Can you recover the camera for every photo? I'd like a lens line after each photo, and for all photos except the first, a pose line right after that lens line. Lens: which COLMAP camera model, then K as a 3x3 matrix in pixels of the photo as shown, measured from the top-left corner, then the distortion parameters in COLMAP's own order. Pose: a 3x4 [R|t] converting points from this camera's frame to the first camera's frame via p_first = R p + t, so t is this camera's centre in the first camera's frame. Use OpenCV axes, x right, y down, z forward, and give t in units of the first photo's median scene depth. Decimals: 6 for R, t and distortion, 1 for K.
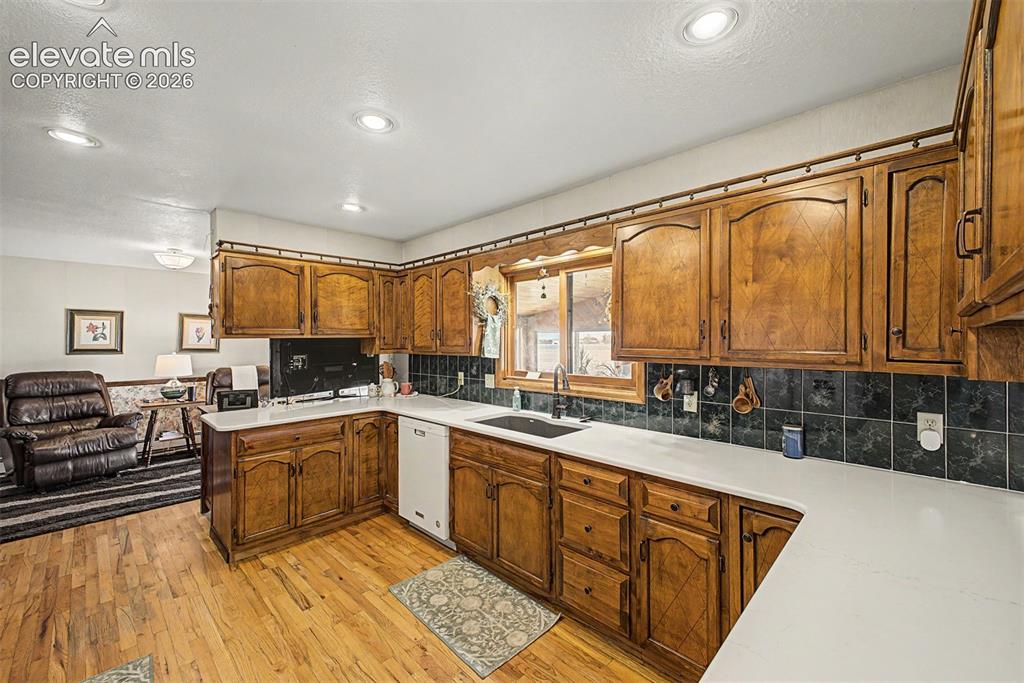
lens RADIAL K [[410.3, 0, 514.4], [0, 410.3, 338.6], [0, 0, 1]] dist [0.018254, -0.005008]
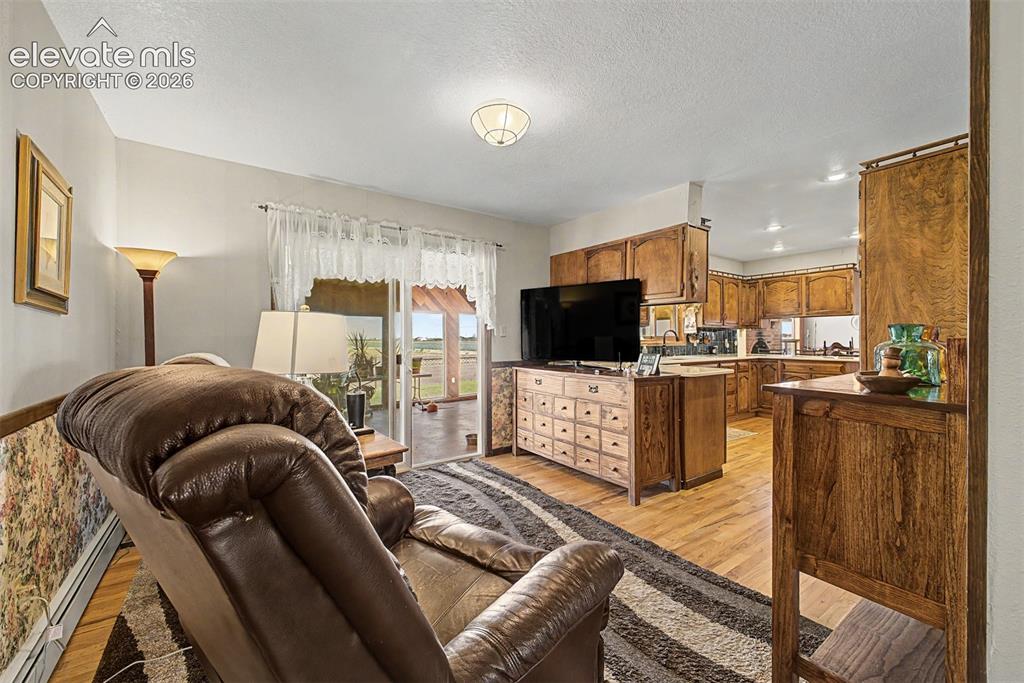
lens RADIAL K [[410.3, 0, 523.1], [0, 410.3, 335.7], [0, 0, 1]] dist [0.018254, -0.005008]
pose [[0.167162, 0.006128, 0.985910, -2.315006], [-0.004704, 0.999974, -0.005418, 0.119466], [-0.985918, -0.003732, 0.167187, 1.568928]]
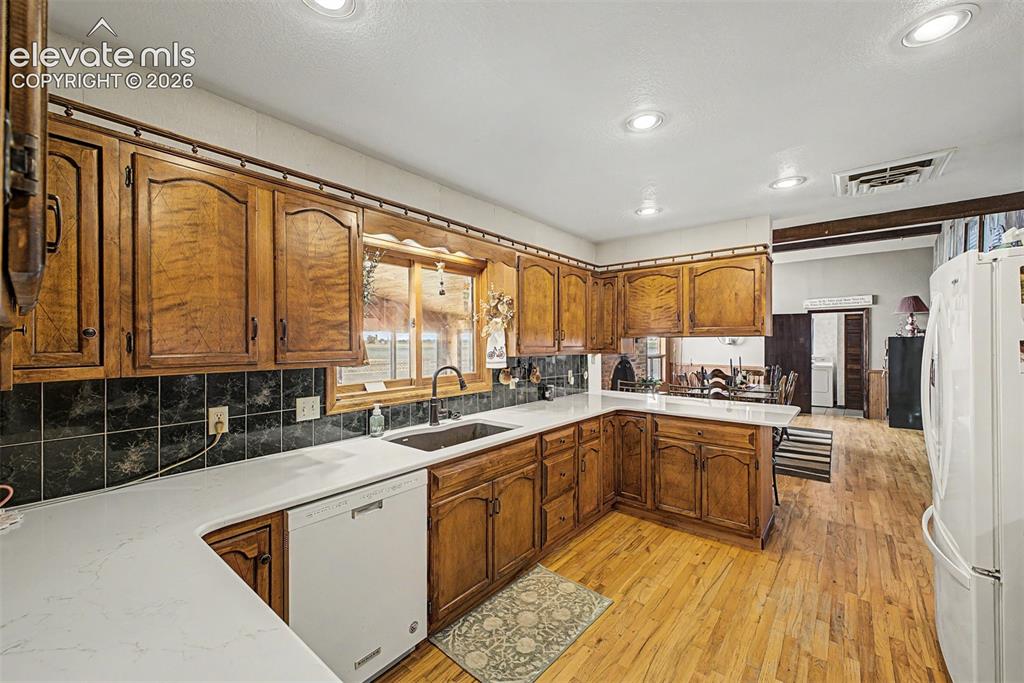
lens RADIAL K [[410.3, 0, 526.7], [0, 410.3, 344.2], [0, 0, 1]] dist [0.018254, -0.005008]
pose [[-0.113564, -0.005067, 0.993518, -0.980745], [-0.003618, 0.999982, 0.004686, 0.007380], [-0.993524, -0.003062, -0.113580, 1.047625]]
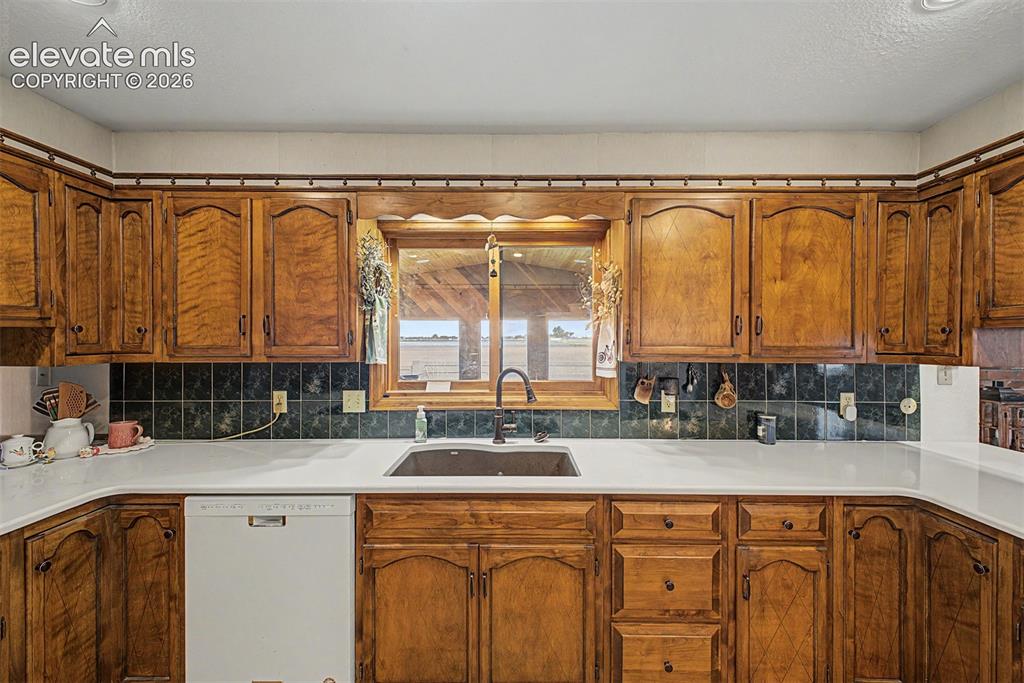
lens RADIAL K [[410.3, 0, 508.4], [0, 410.3, 338.5], [0, 0, 1]] dist [0.018254, -0.005008]
pose [[0.716303, -0.001336, 0.697788, -0.458593], [-0.006216, 0.999946, 0.008297, 0.002404], [-0.697761, -0.010281, 0.716257, 0.543282]]
